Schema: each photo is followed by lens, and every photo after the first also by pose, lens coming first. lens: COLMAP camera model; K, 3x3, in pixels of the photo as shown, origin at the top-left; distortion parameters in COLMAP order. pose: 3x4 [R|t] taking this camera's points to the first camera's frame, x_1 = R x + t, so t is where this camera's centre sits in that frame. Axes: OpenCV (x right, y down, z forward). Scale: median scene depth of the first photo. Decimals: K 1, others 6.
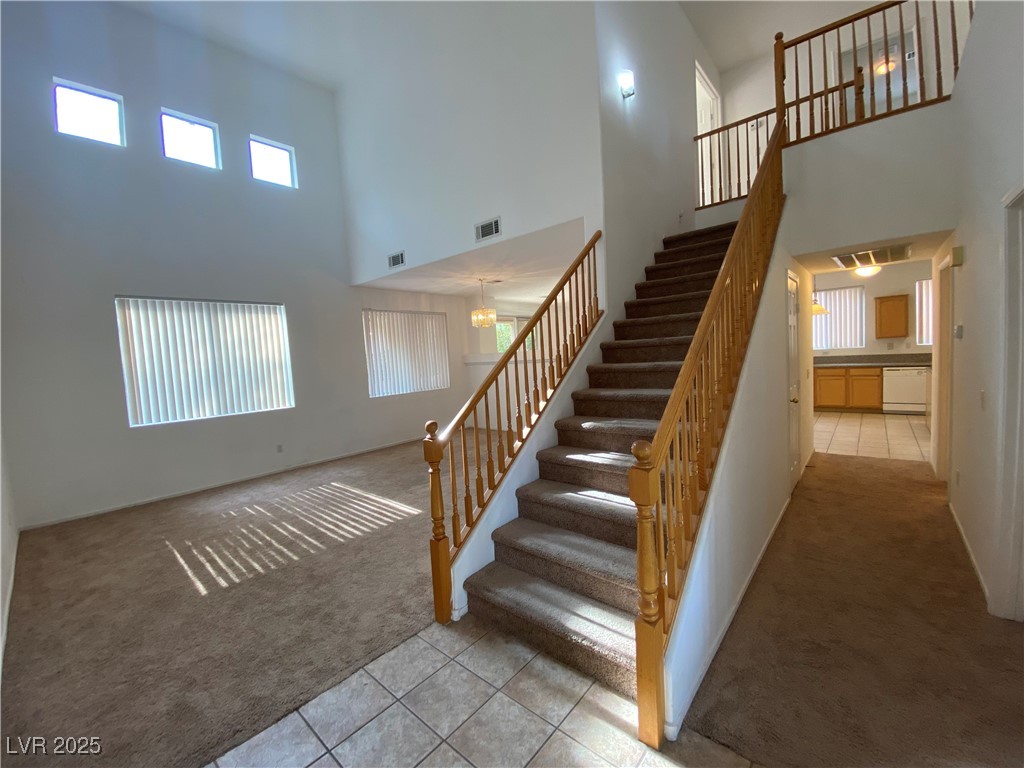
lens RADIAL K [[410.7, 0, 512.0], [0, 410.7, 384.0], [0, 0, 1]] dist [-0.001281, -0.012044]
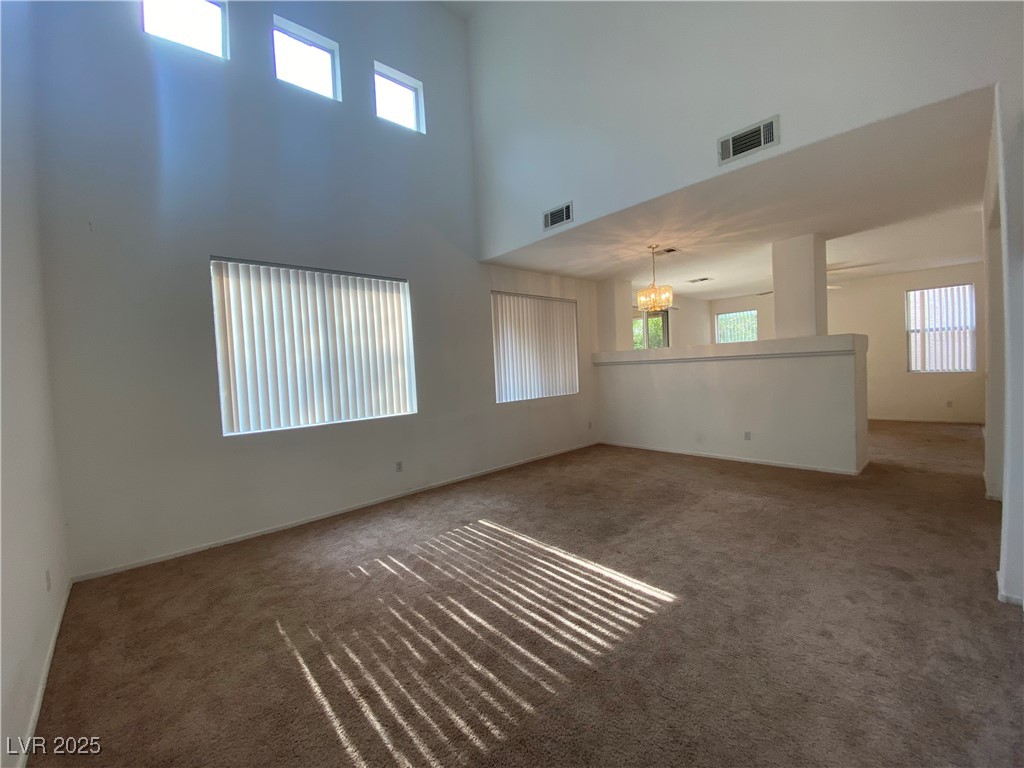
lens RADIAL K [[407.9, 0, 507.5], [0, 407.9, 383.1], [0, 0, 1]] dist [0.019251, -0.021371]
pose [[0.992423, 0.015772, -0.121853, -0.333345], [-0.018722, 0.999558, -0.023106, 0.017828], [0.121435, 0.025212, 0.992279, 0.316853]]
